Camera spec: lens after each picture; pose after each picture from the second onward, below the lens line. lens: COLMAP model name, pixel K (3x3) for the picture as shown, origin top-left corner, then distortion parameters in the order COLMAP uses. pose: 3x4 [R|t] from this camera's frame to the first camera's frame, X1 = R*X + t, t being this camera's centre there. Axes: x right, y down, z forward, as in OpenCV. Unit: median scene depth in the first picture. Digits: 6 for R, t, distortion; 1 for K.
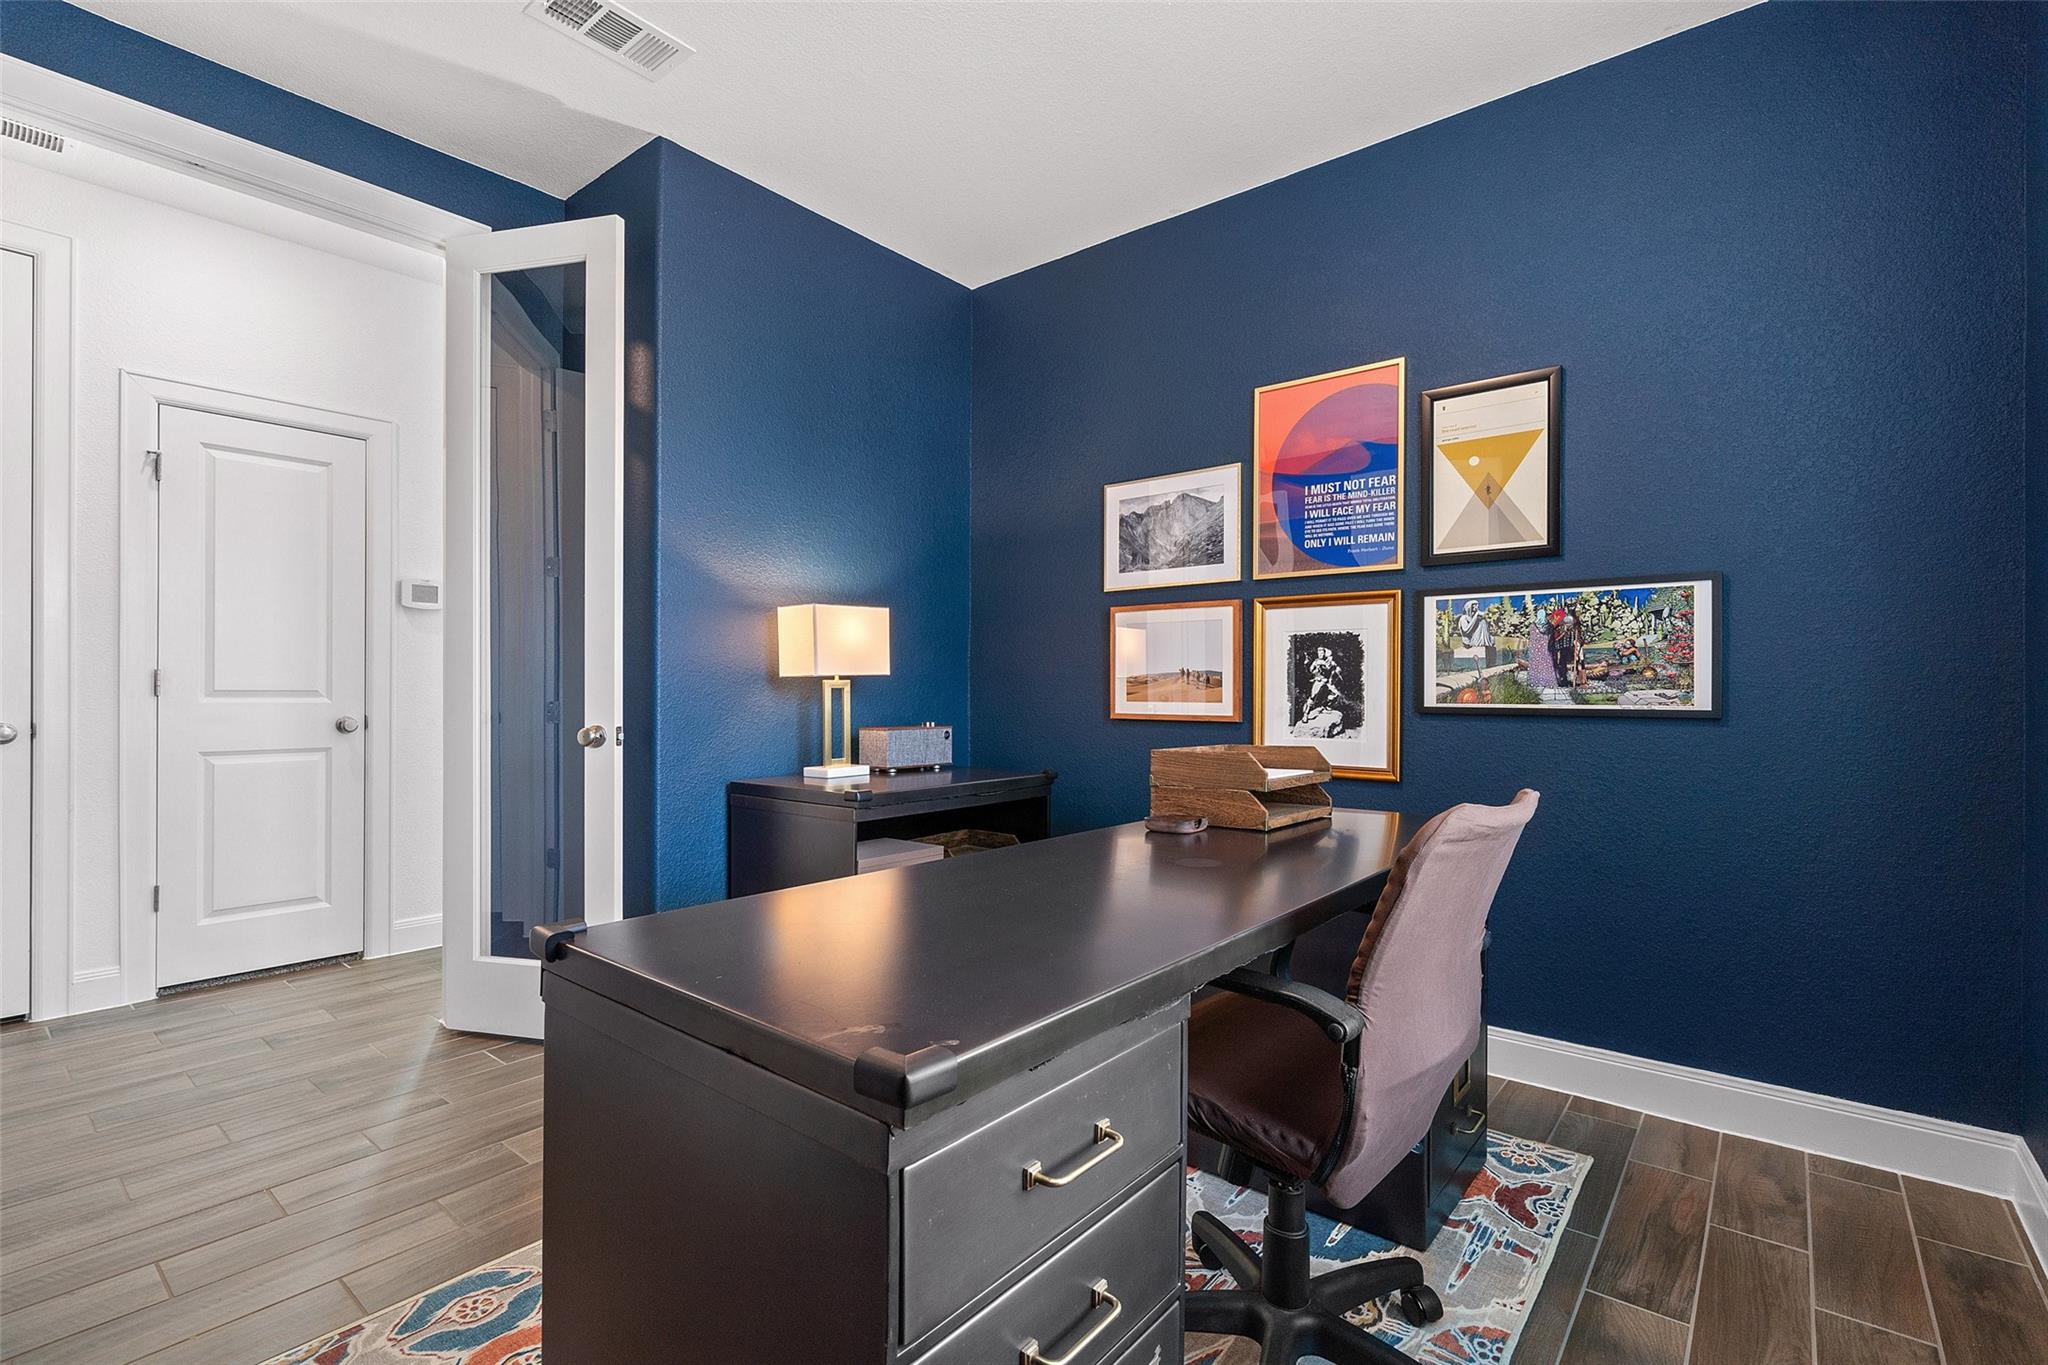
lens RADIAL K [[939.2, 0, 1036.1], [0, 939.2, 713.0], [0, 0, 1]] dist [-0.001726, 0.001717]
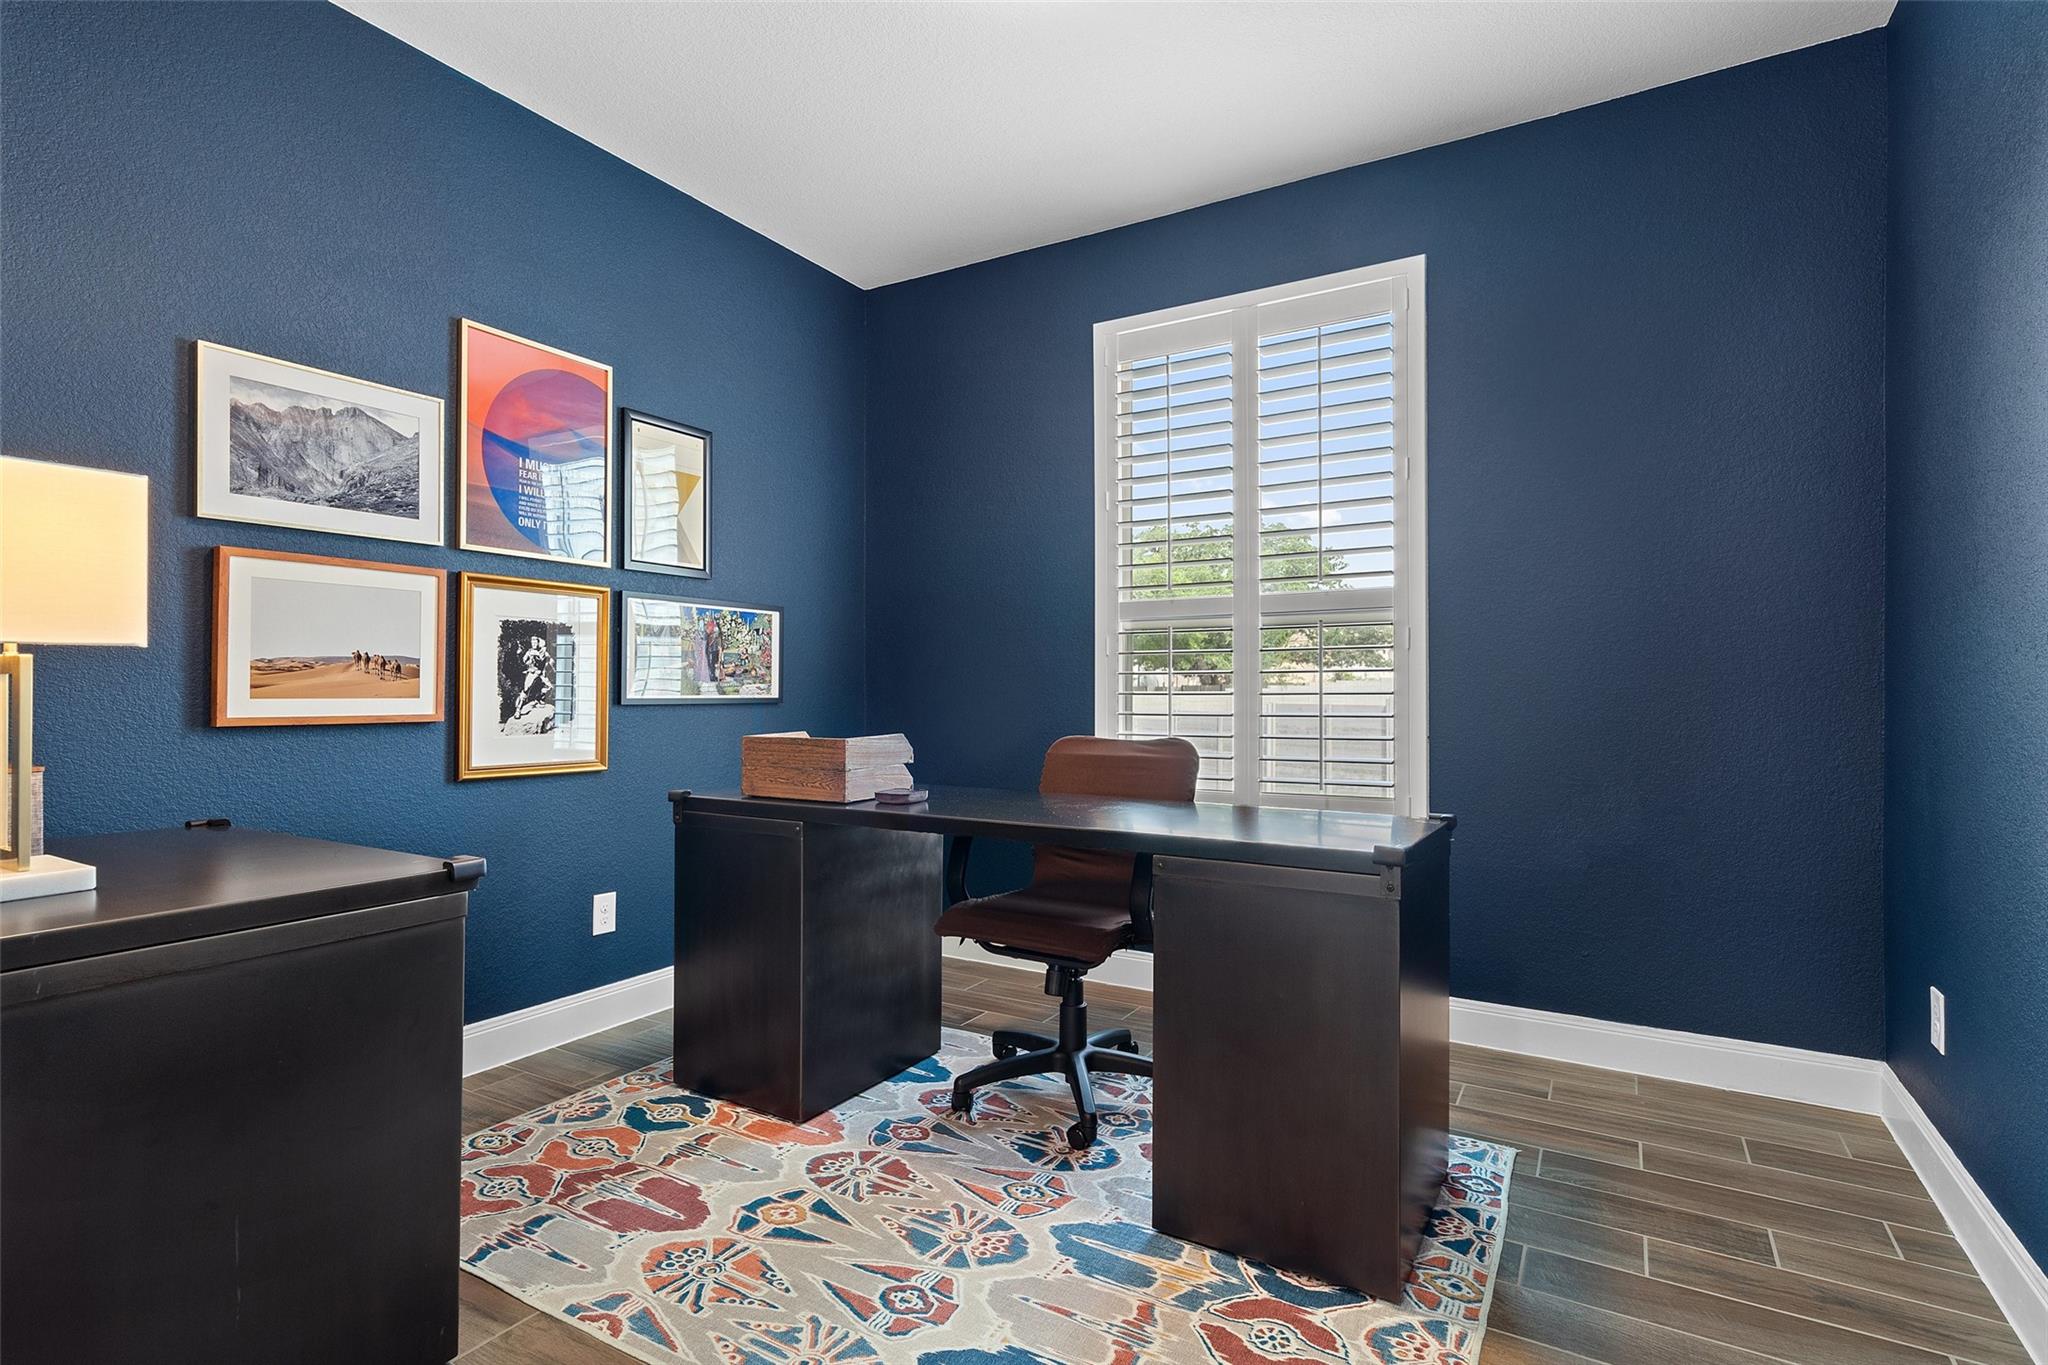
lens RADIAL K [[987.9, 0, 1023.5], [0, 987.9, 674.9], [0, 0, 1]] dist [-0.000544, -0.000322]
pose [[-0.132000, 0.011344, 0.991185, -0.718958], [0.017964, 0.999798, -0.009050, -0.014680], [-0.991087, 0.016611, -0.132177, 0.650384]]
